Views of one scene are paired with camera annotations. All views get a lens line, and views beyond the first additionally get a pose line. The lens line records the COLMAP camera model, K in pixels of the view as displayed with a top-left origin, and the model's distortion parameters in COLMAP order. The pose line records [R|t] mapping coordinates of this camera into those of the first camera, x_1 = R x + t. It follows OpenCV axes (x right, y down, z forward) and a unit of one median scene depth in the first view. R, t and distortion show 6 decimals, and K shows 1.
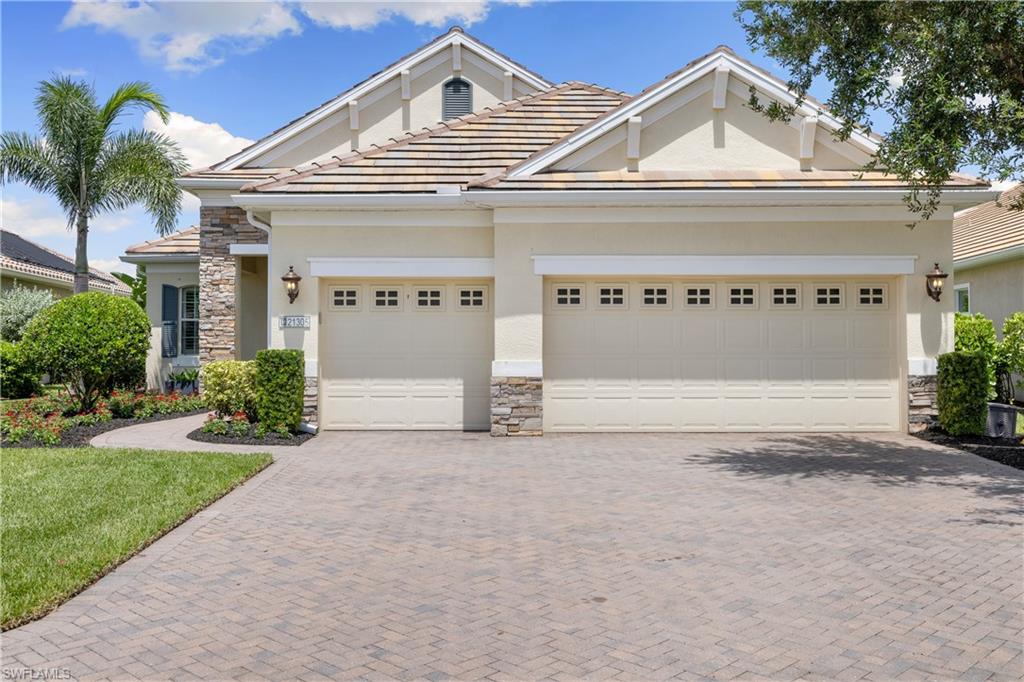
lens RADIAL K [[966.8, 0, 508.4], [0, 966.8, 326.2], [0, 0, 1]] dist [0.004853, 0.003640]
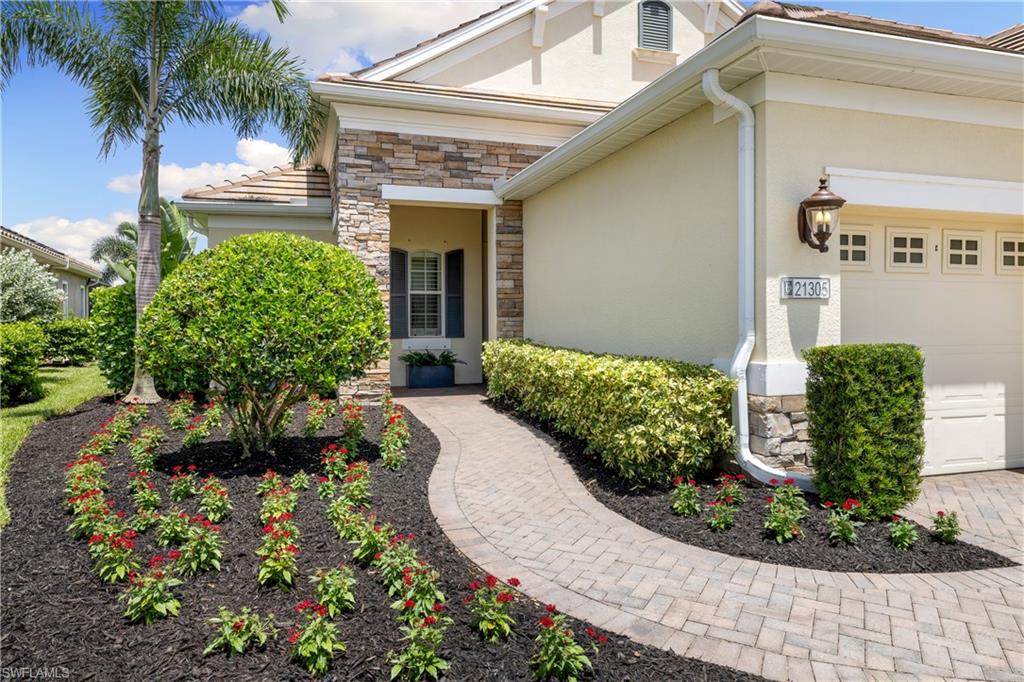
lens RADIAL K [[671.8, 0, 510.8], [0, 671.8, 318.7], [0, 0, 1]] dist [0.002694, 0.001785]
pose [[0.957672, -0.001267, 0.287859, -0.469360], [-0.004857, 0.999777, 0.020559, 0.005026], [-0.287821, -0.021087, 0.957452, 0.683988]]
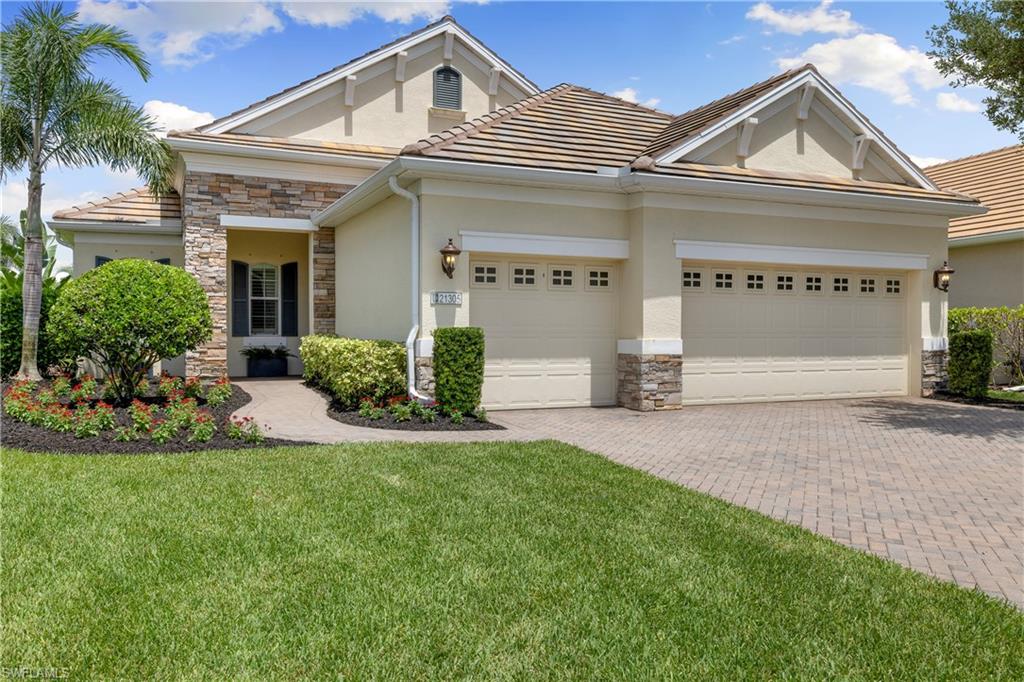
lens RADIAL K [[798.0, 0, 512.0], [0, 798.0, 341.0], [0, 0, 1]] dist [-0.002726, 0.007622]
pose [[0.918024, -0.001765, 0.396521, -0.462167], [-0.012228, 0.999388, 0.032758, 0.010646], [-0.396337, -0.034922, 0.917441, 0.253926]]
